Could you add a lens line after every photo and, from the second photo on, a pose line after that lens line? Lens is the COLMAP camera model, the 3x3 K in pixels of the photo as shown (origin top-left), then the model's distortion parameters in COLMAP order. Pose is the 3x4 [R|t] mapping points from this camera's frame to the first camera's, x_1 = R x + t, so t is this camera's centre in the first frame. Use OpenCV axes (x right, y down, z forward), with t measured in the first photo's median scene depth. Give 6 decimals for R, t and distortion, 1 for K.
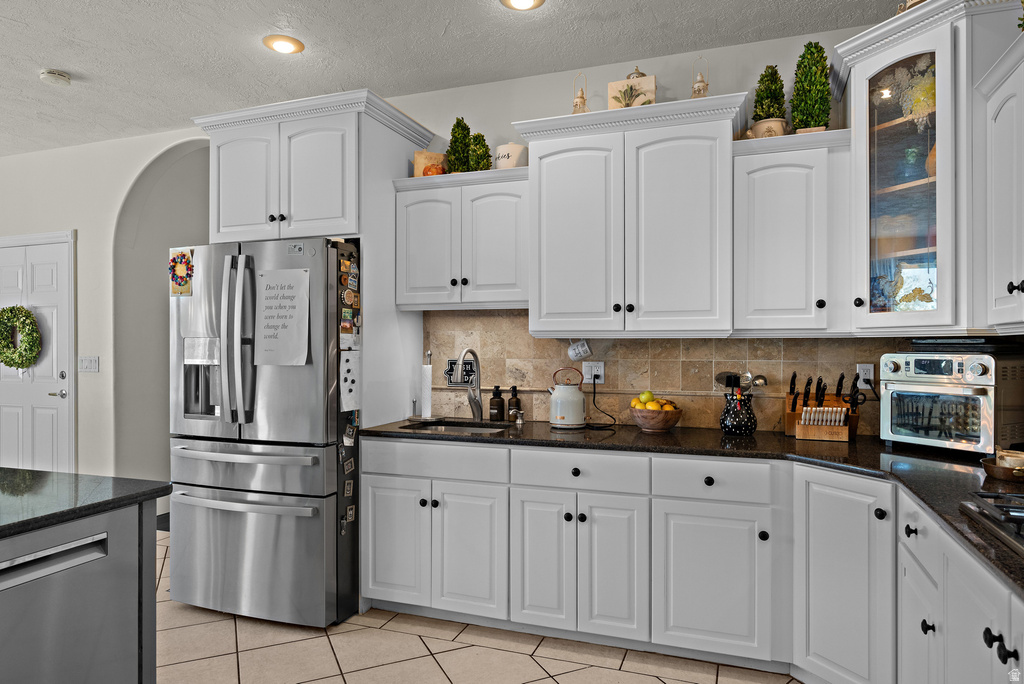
lens RADIAL K [[638.1, 0, 516.3], [0, 638.1, 345.9], [0, 0, 1]] dist [-0.002142, -0.001549]
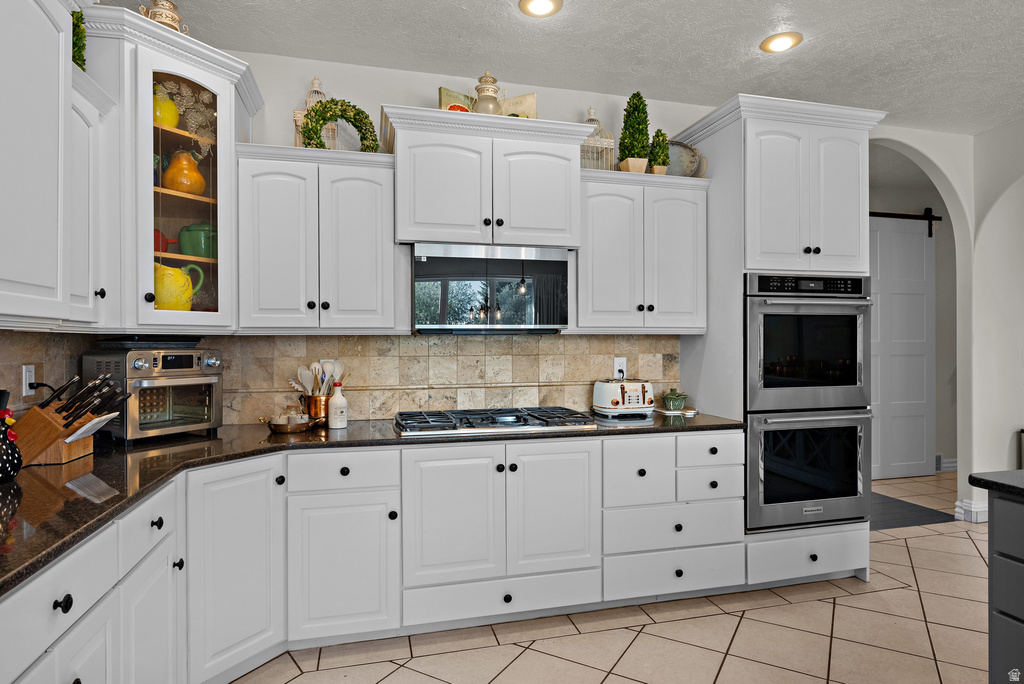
lens RADIAL K [[566.5, 0, 508.7], [0, 566.5, 344.3], [0, 0, 1]] dist [-0.000119, 0.000830]
pose [[-0.550172, -0.006045, 0.835029, -0.410187], [-0.000484, 0.999976, 0.006920, -0.004220], [-0.835051, 0.003403, -0.550162, 0.875533]]
